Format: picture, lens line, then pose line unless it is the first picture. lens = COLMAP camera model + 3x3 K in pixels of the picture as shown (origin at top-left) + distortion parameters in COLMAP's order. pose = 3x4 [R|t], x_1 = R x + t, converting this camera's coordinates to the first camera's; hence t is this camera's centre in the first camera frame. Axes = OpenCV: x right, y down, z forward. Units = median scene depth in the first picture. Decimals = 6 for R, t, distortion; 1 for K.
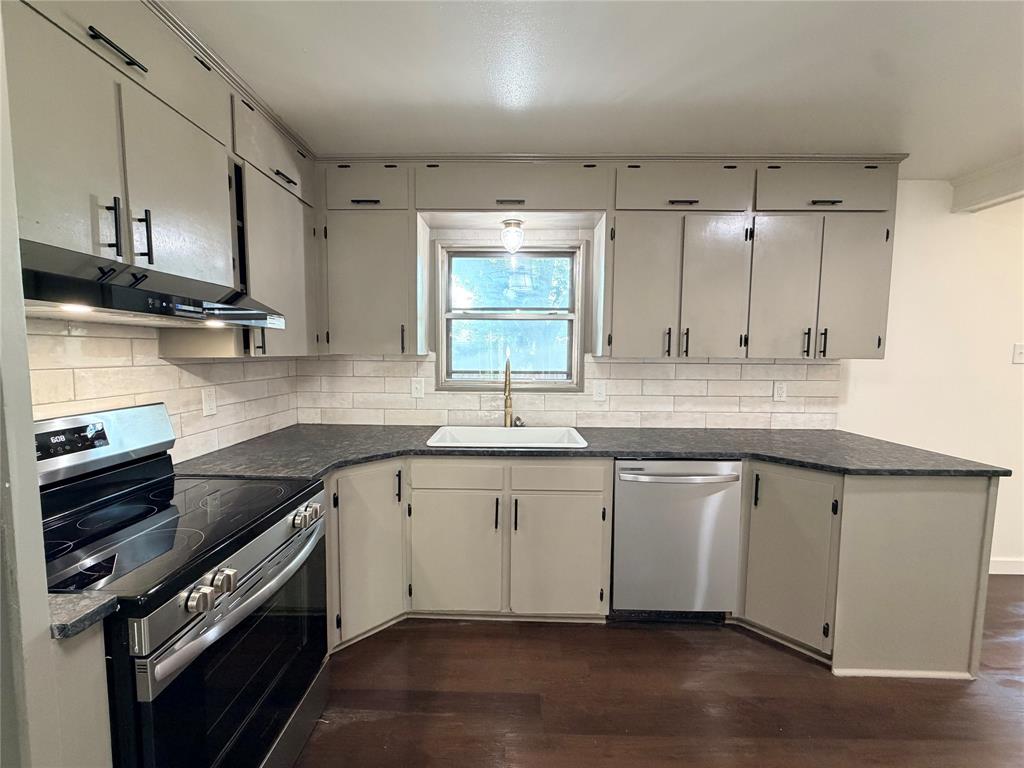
lens RADIAL K [[408.4, 0, 508.0], [0, 408.4, 384.3], [0, 0, 1]] dist [0.001332, -0.000287]
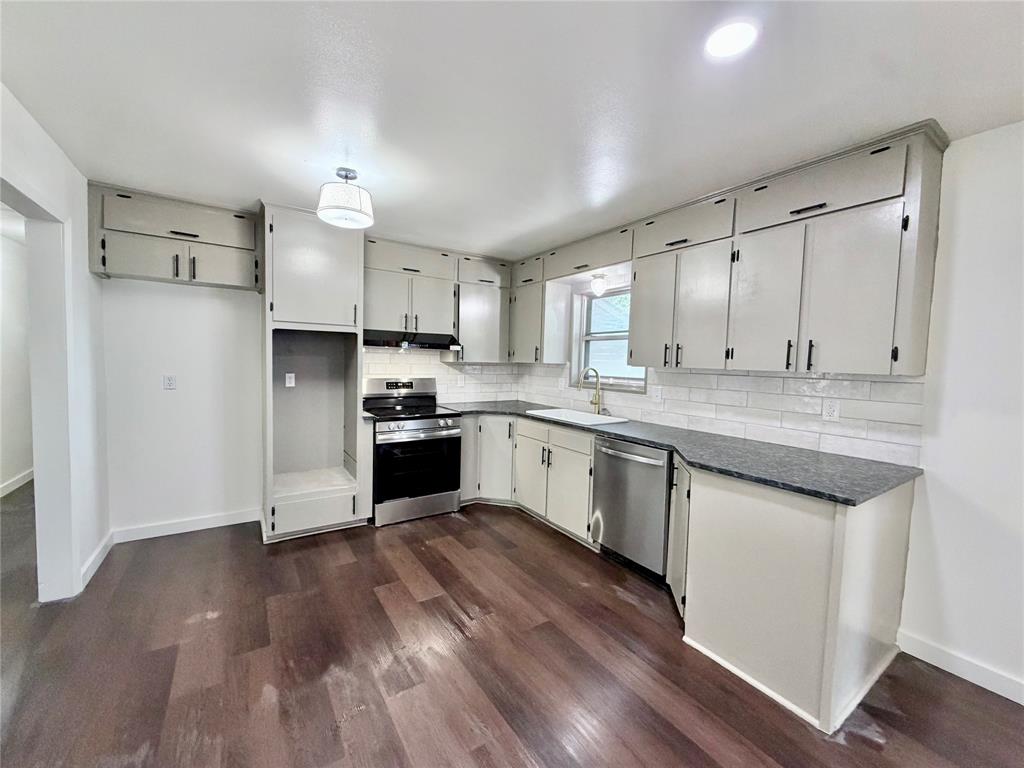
lens RADIAL K [[408.4, 0, 508.0], [0, 408.4, 384.3], [0, 0, 1]] dist [0.001332, -0.000287]
pose [[0.560561, 0.054668, -0.826306, 1.186136], [-0.084802, 0.996362, 0.008389, 0.016005], [0.823759, 0.065370, 0.563158, -0.092919]]
